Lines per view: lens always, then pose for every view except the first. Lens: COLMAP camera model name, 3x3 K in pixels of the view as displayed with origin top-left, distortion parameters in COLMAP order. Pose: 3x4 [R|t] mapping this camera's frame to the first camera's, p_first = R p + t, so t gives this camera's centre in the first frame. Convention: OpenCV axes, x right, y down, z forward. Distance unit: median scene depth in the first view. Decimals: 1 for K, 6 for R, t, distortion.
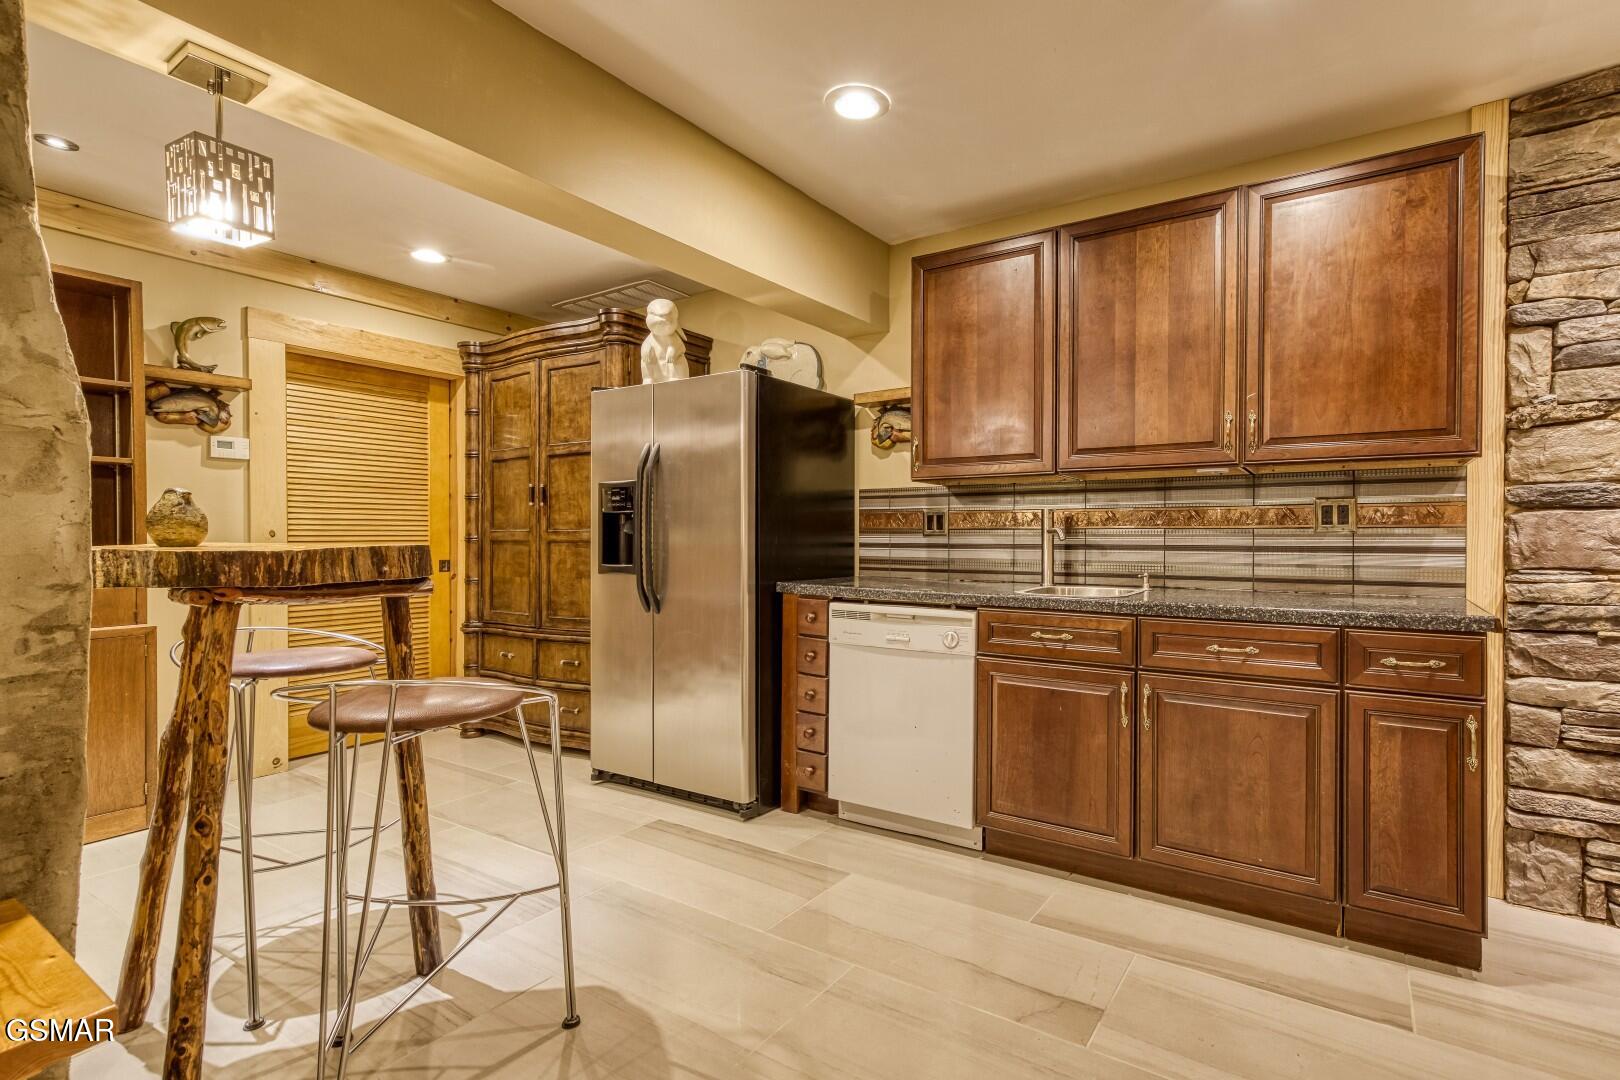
lens RADIAL K [[786.2, 0, 812.7], [0, 786.2, 543.5], [0, 0, 1]] dist [0.006846, 0.001250]
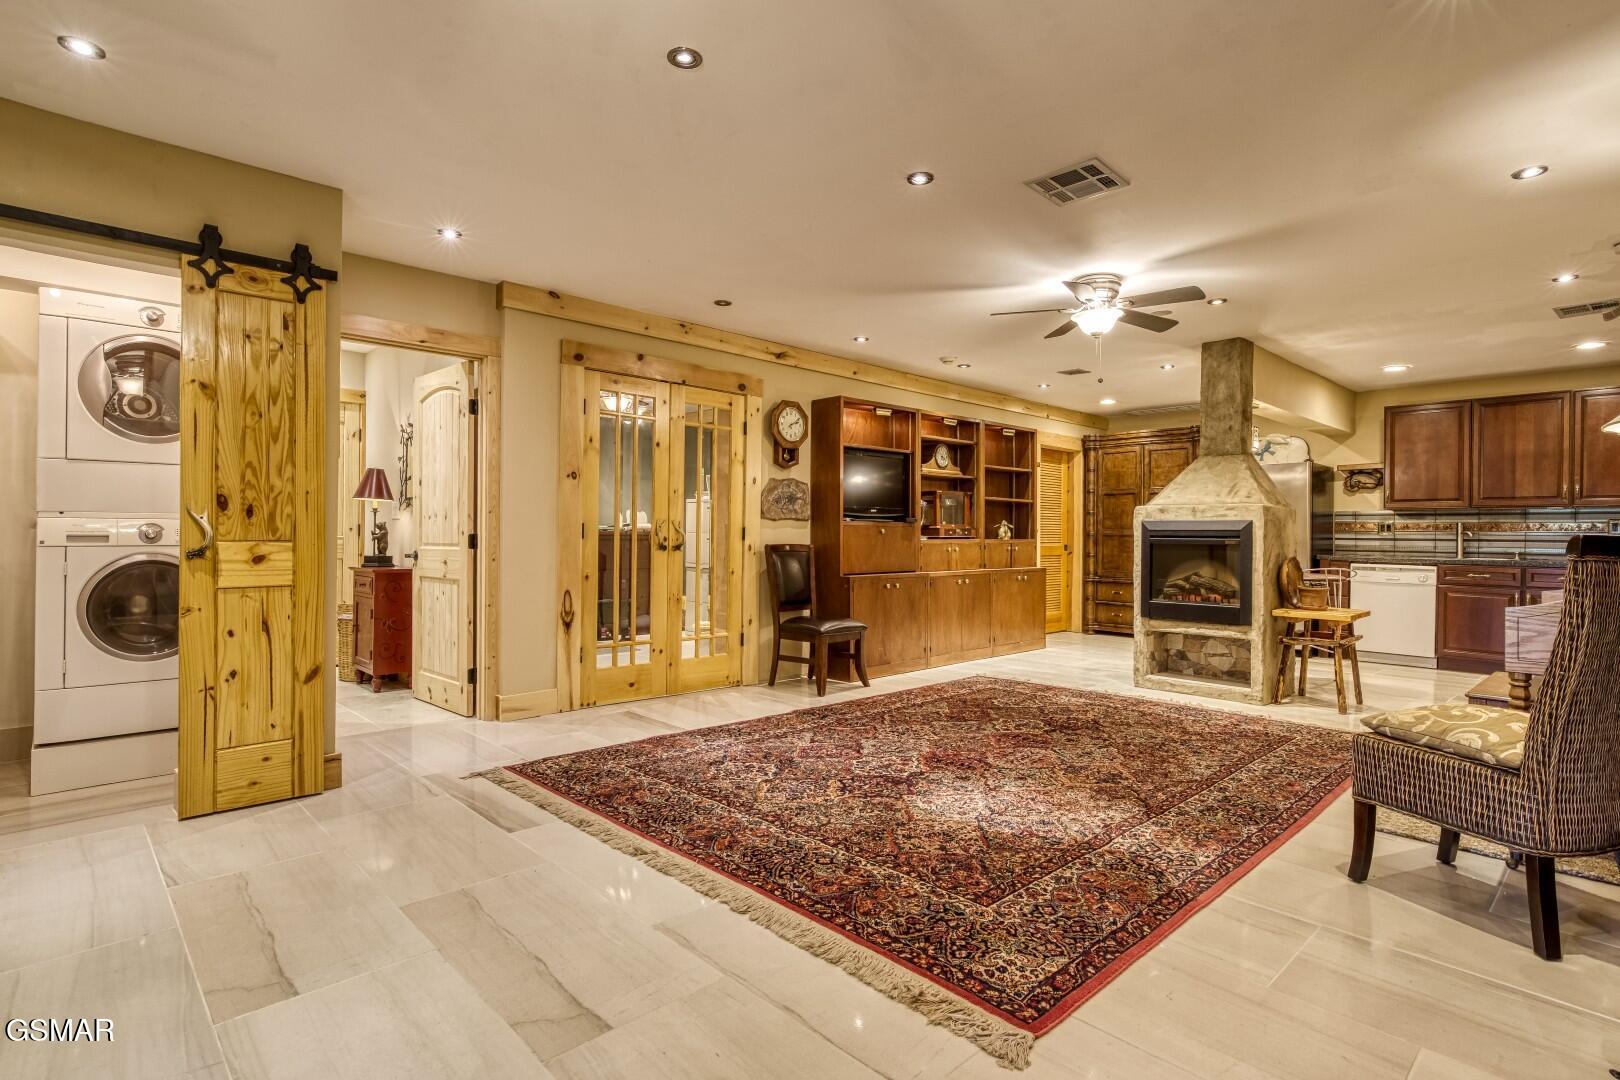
lens RADIAL K [[786.2, 0, 803.5], [0, 786.2, 531.7], [0, 0, 1]] dist [0.006846, 0.001250]
pose [[0.971184, 0.007227, -0.238220, -0.891292], [-0.008833, 0.999945, -0.005672, 0.008342], [0.238166, 0.007613, 0.971195, -1.468686]]
